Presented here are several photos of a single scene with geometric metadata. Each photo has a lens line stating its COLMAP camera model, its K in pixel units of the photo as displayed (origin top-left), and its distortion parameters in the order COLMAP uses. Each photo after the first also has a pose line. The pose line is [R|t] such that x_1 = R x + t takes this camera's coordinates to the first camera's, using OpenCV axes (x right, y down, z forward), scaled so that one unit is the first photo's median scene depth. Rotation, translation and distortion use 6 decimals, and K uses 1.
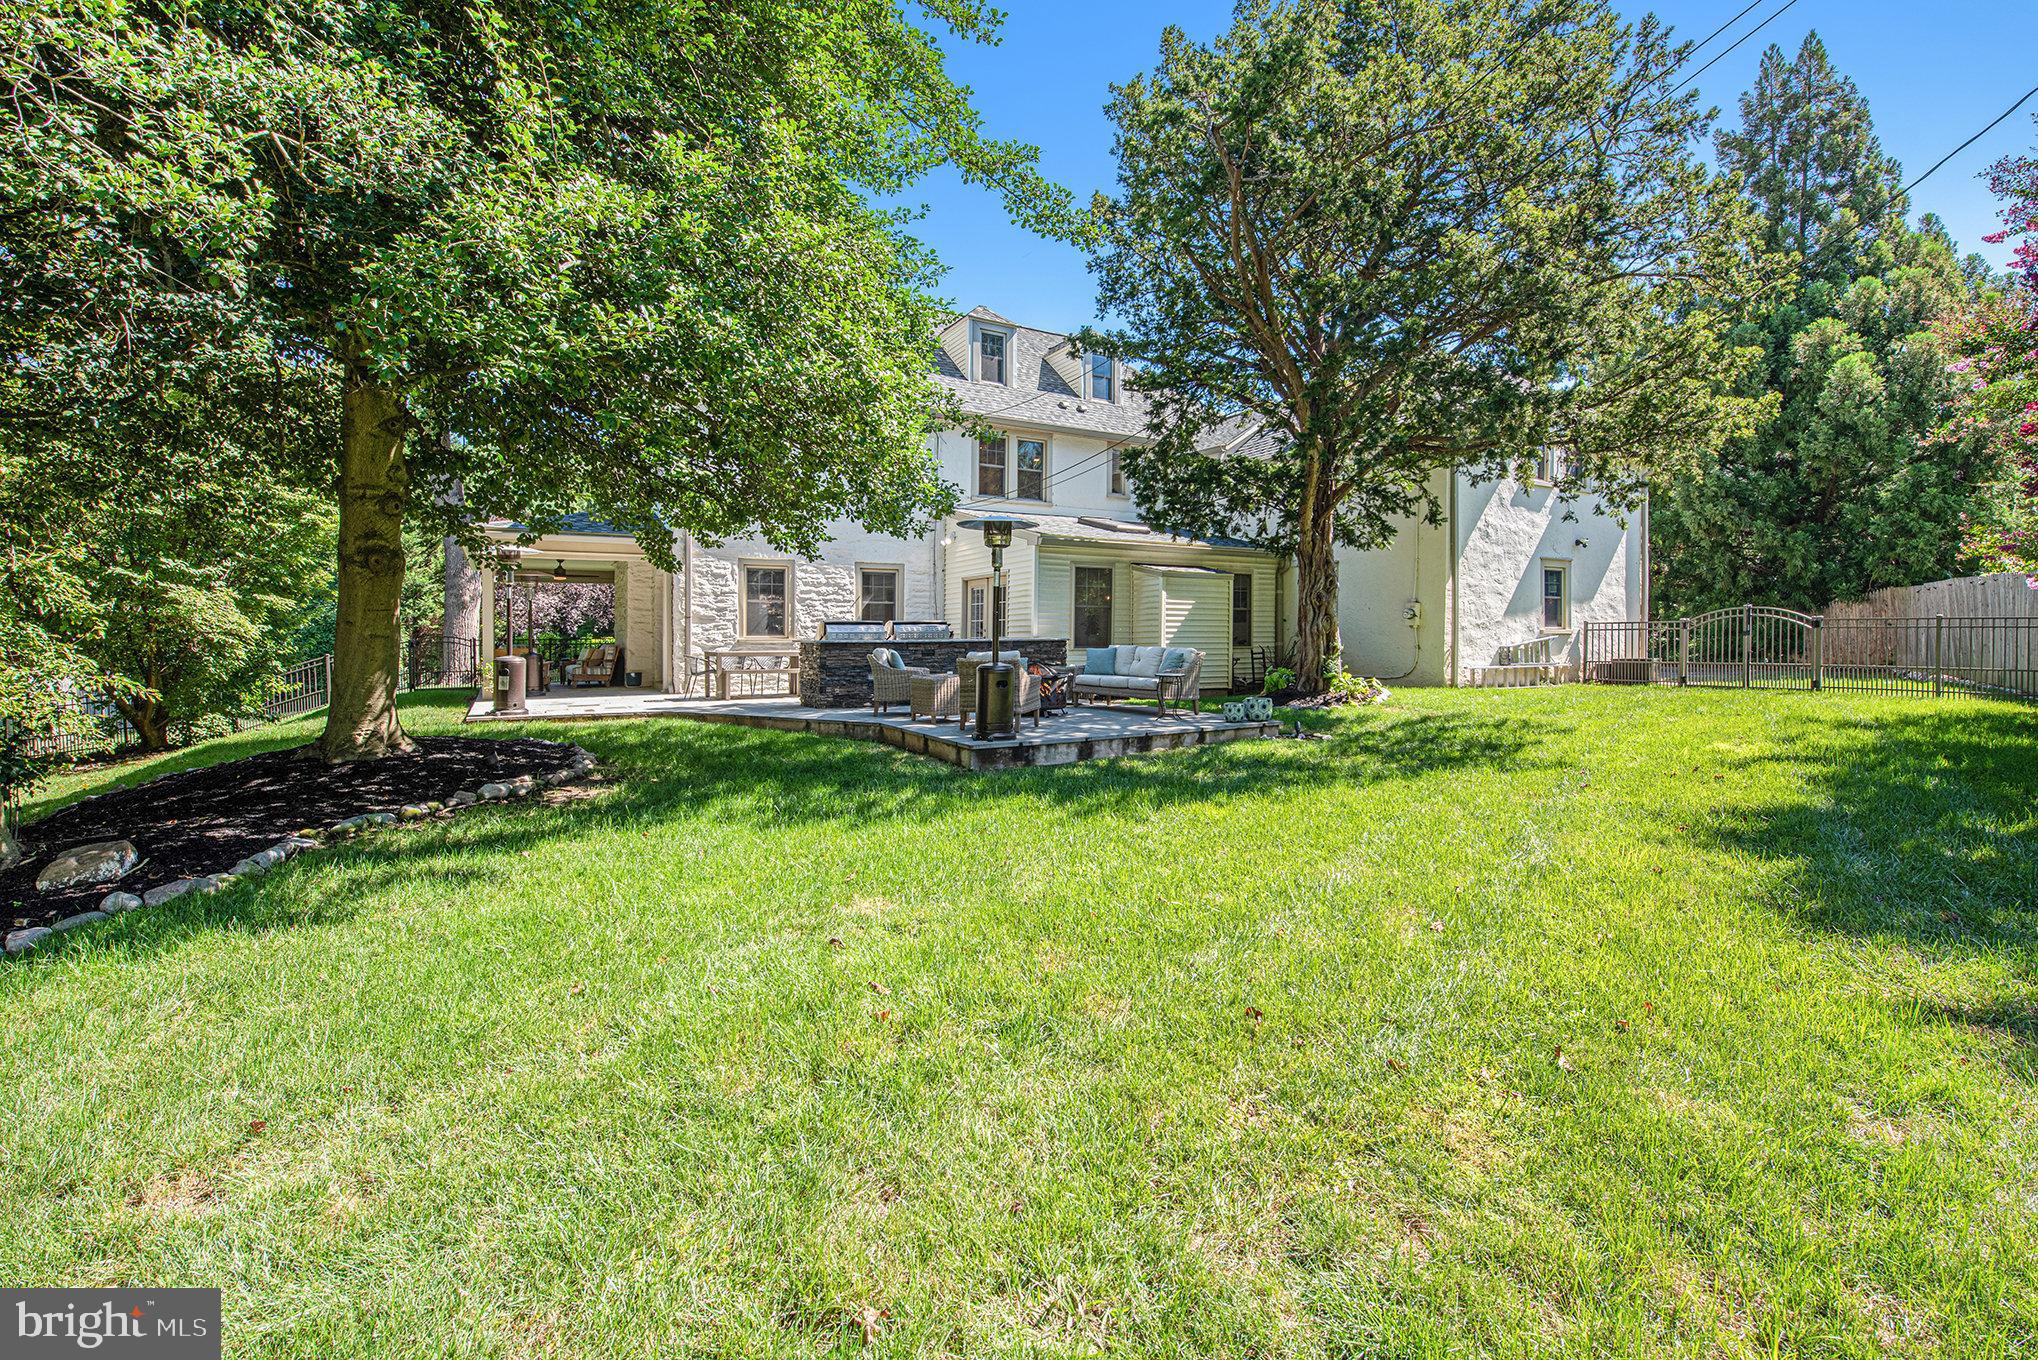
lens RADIAL K [[881.8, 0, 1019.0], [0, 881.8, 680.0], [0, 0, 1]] dist [-0.003289, 0.000116]
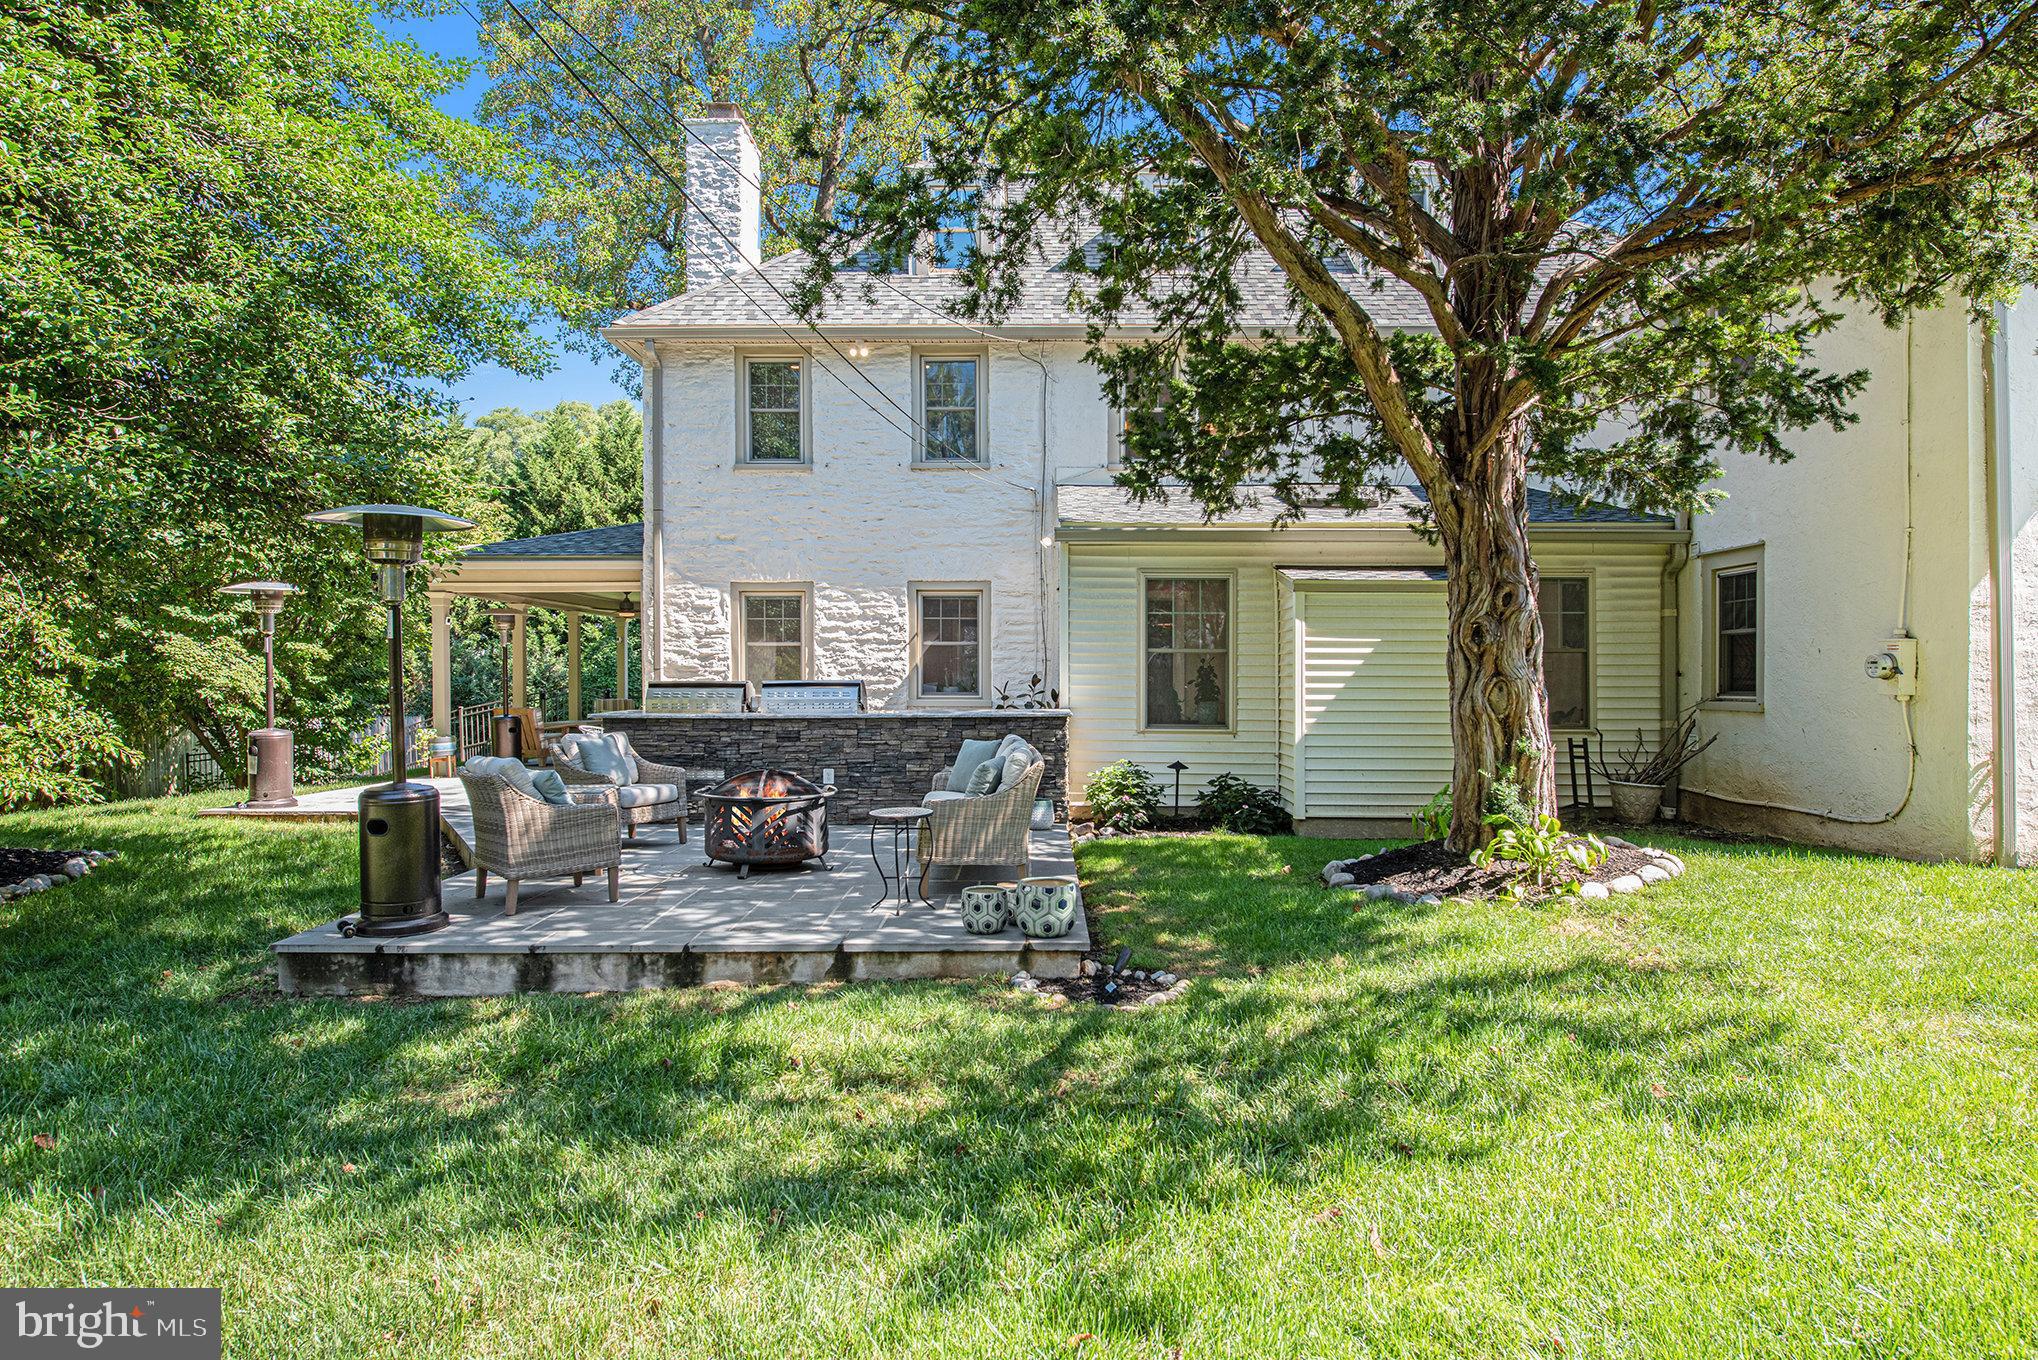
lens RADIAL K [[1223.8, 0, 1019.0], [0, 1223.8, 680.0], [0, 0, 1]] dist [0.000009, -0.000033]
pose [[0.864082, 0.006077, -0.503314, 0.376475], [-0.028037, 0.998956, -0.036071, -0.037300], [0.502570, 0.045280, 0.863350, 0.320942]]
